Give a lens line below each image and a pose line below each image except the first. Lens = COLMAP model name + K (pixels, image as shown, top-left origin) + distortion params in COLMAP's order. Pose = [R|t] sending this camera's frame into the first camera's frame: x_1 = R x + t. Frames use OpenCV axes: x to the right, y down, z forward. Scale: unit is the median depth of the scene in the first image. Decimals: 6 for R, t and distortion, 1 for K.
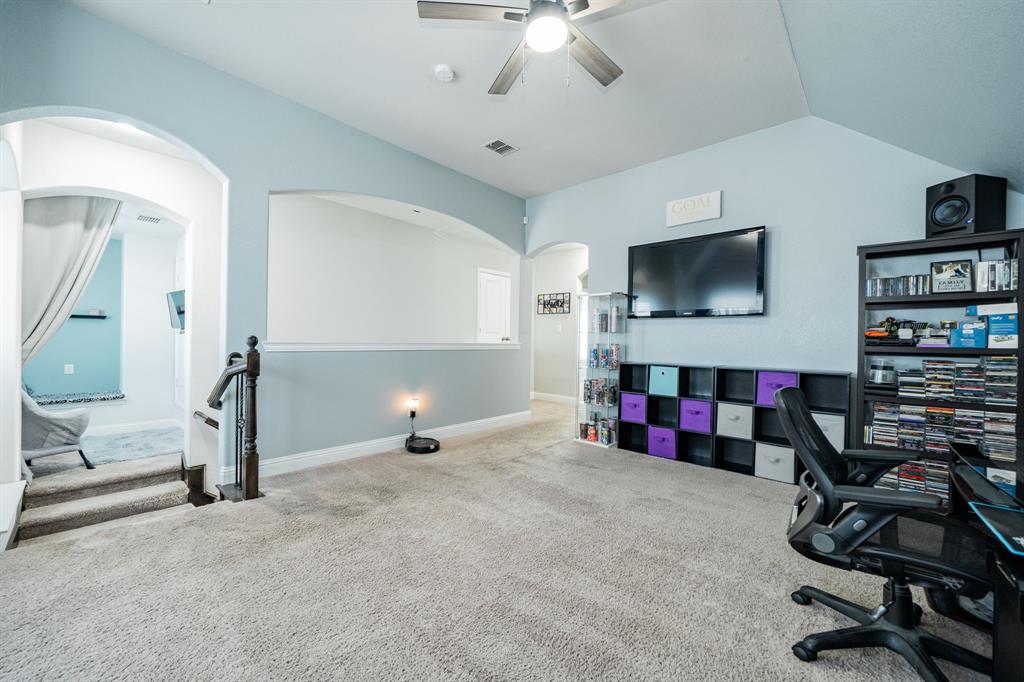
lens RADIAL K [[395.1, 0, 508.7], [0, 395.1, 341.9], [0, 0, 1]] dist [-0.001783, -0.000253]
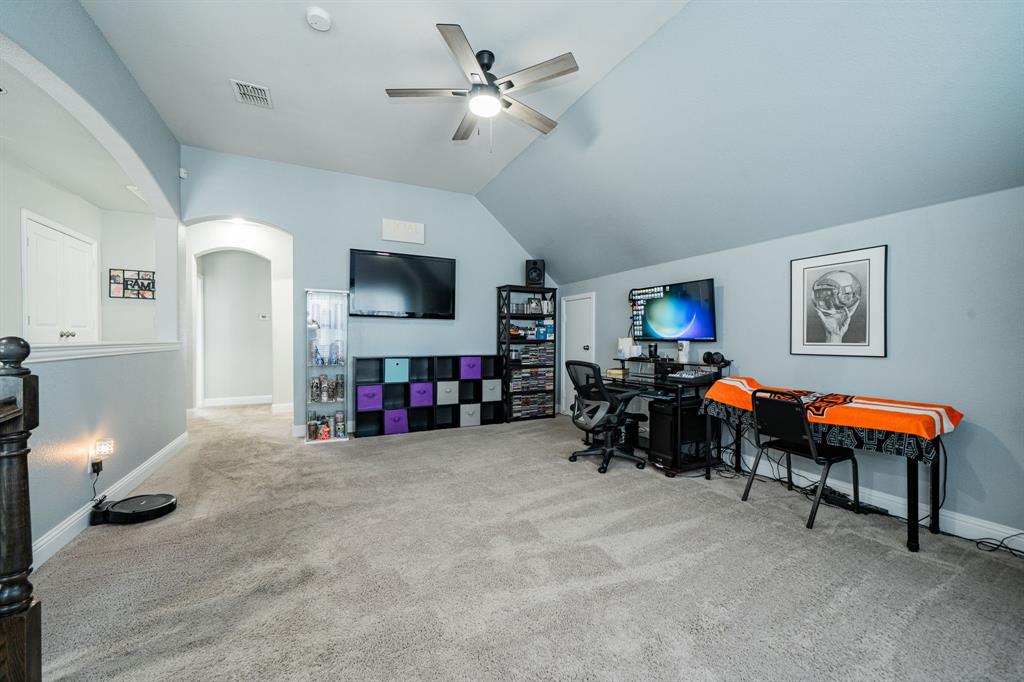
lens RADIAL K [[395.1, 0, 508.5], [0, 395.1, 339.8], [0, 0, 1]] dist [-0.001783, -0.000253]
pose [[0.368058, -0.016227, 0.929661, -0.697959], [0.003332, 0.999864, 0.016133, -0.014839], [-0.929797, -0.002841, 0.368062, 0.278919]]
